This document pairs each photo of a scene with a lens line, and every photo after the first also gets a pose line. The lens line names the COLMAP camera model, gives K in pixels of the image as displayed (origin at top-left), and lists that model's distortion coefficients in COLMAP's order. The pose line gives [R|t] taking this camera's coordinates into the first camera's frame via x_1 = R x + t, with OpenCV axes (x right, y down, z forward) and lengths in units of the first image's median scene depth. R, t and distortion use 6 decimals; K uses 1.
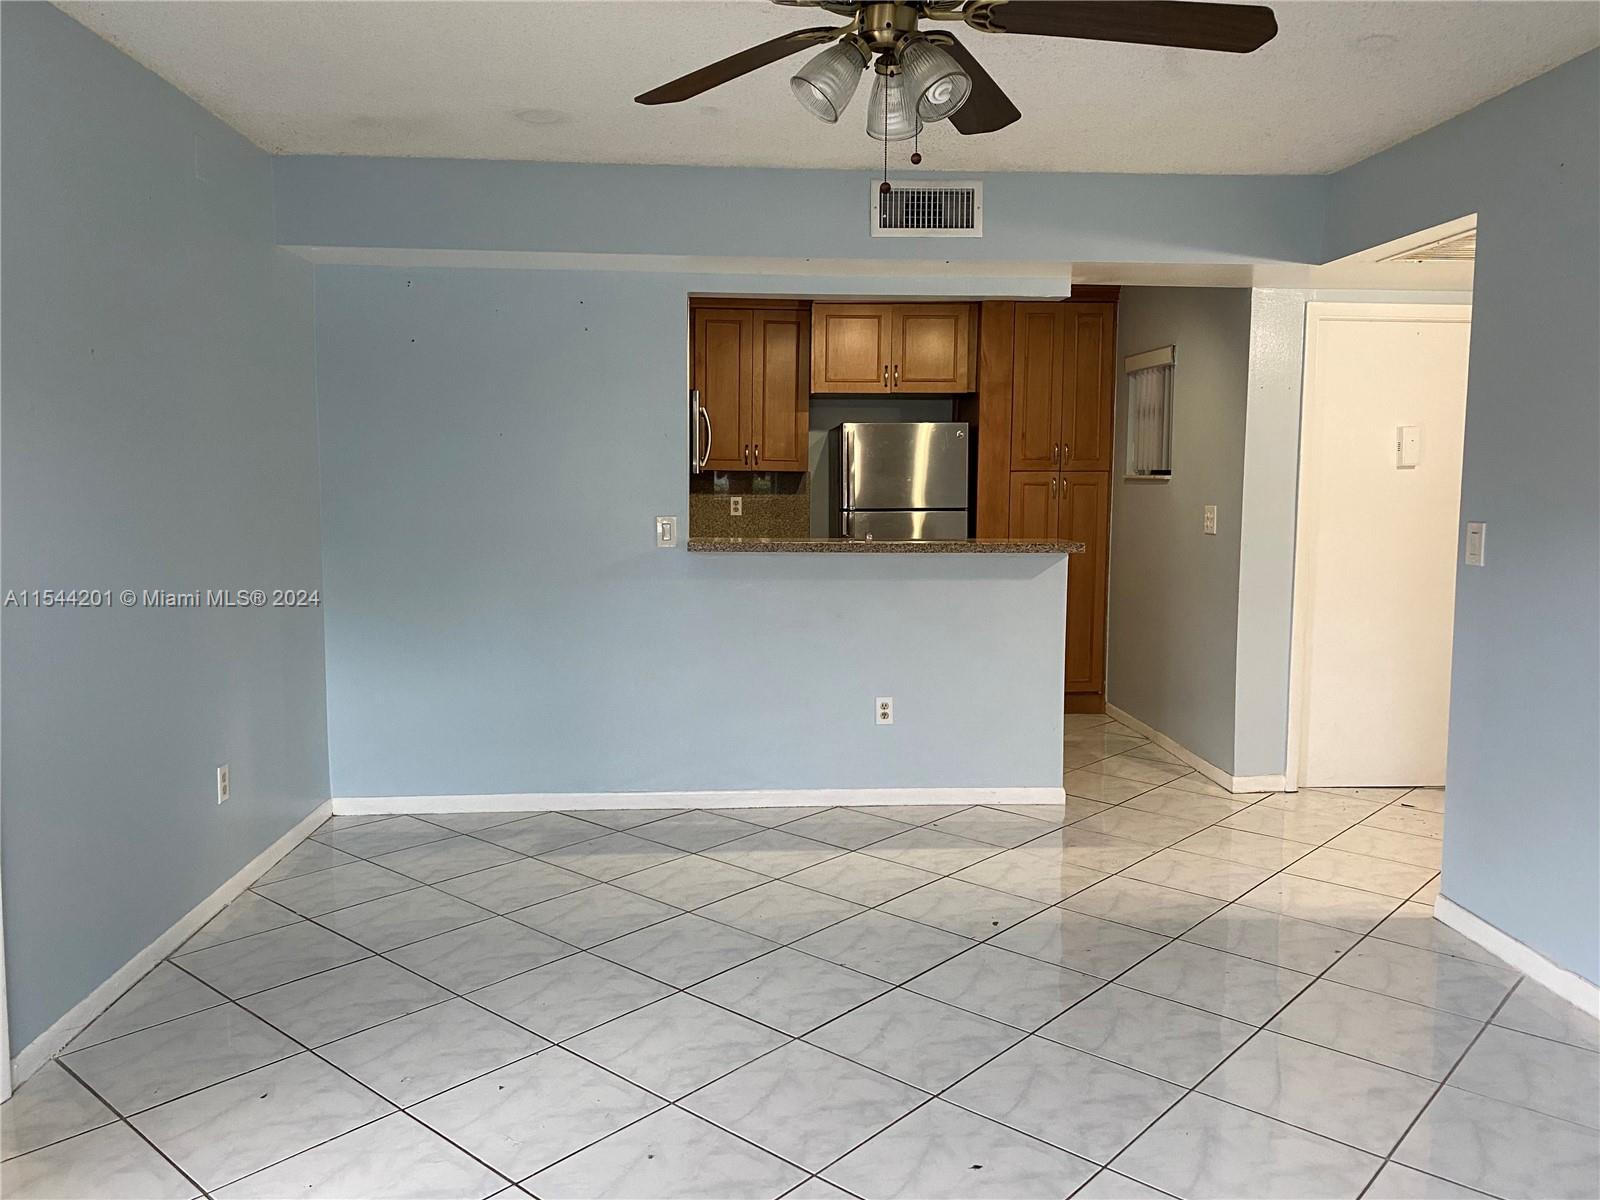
lens RADIAL K [[1227.9, 0, 801.7], [0, 1227.9, 582.8], [0, 0, 1]] dist [-0.034048, 0.034054]
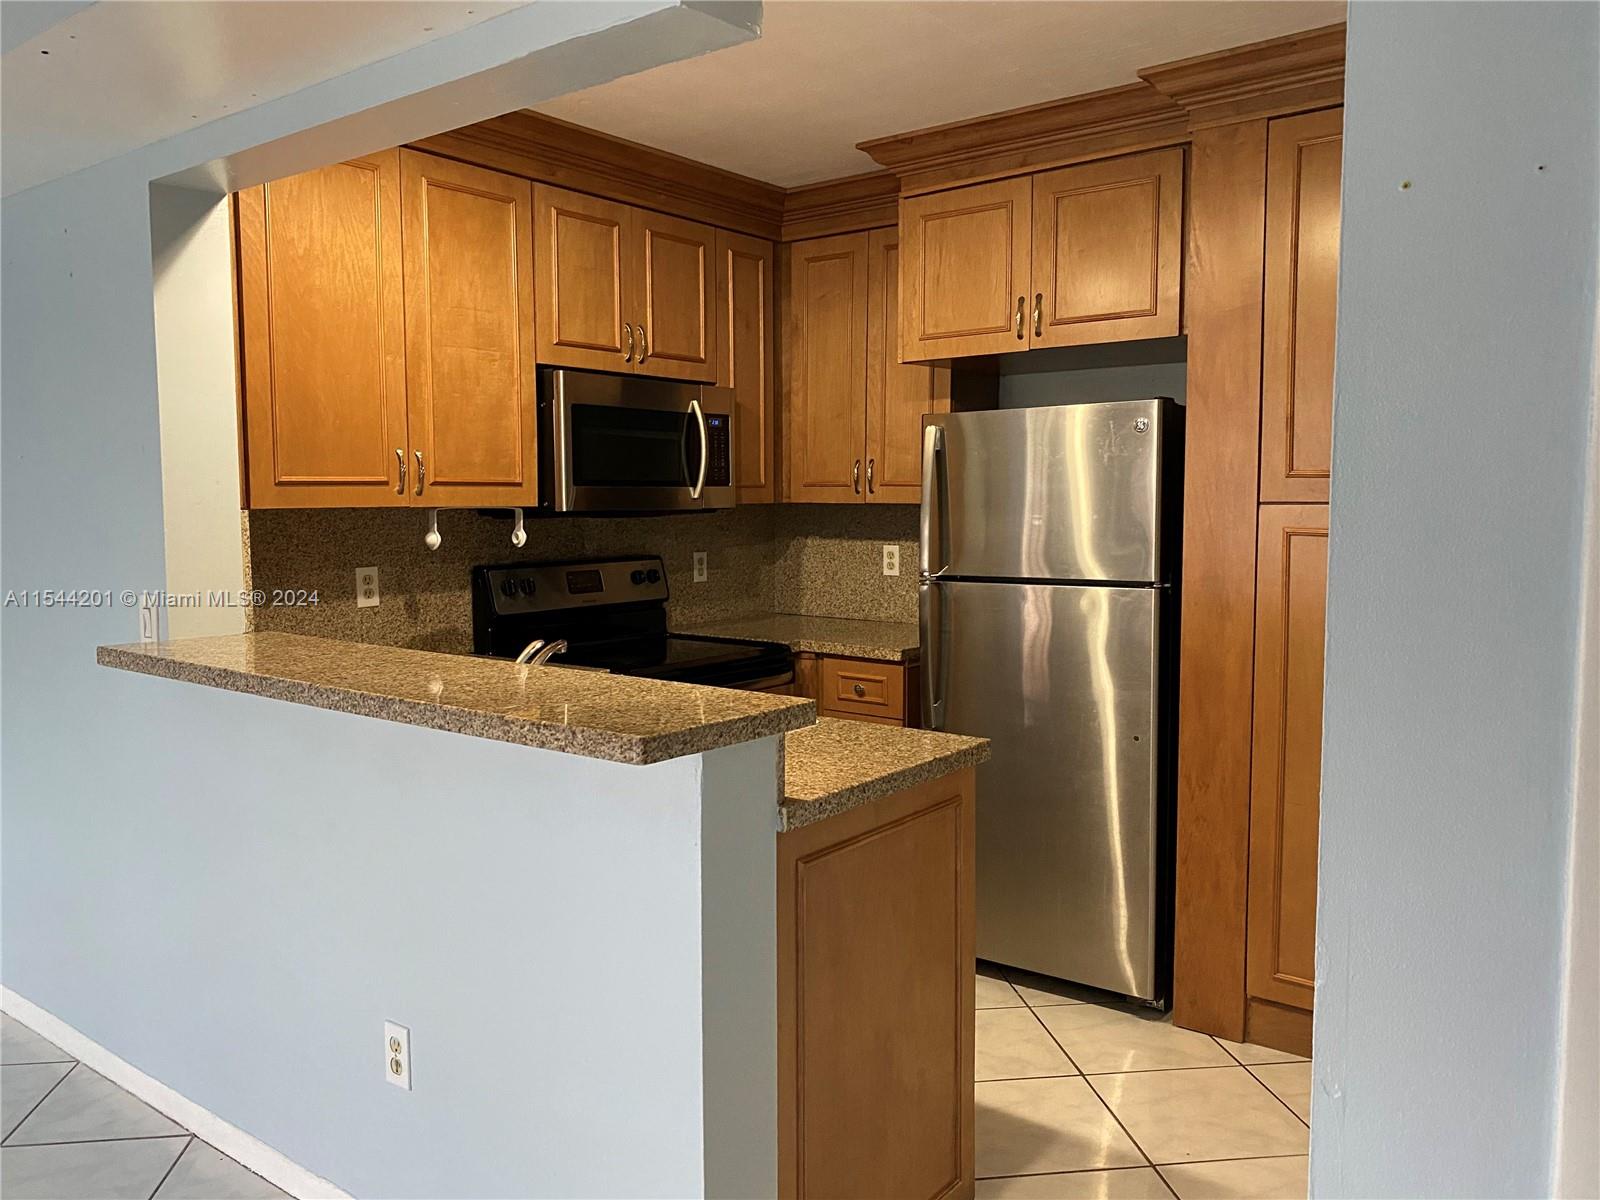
lens RADIAL K [[1216.9, 0, 765.0], [0, 1216.9, 594.0], [0, 0, 1]] dist [0.000112, 0.004992]
pose [[0.738872, 0.047228, -0.672188, 0.334768], [-0.051398, 0.998585, 0.013664, -0.055111], [0.671882, 0.024453, 0.740254, 0.554789]]
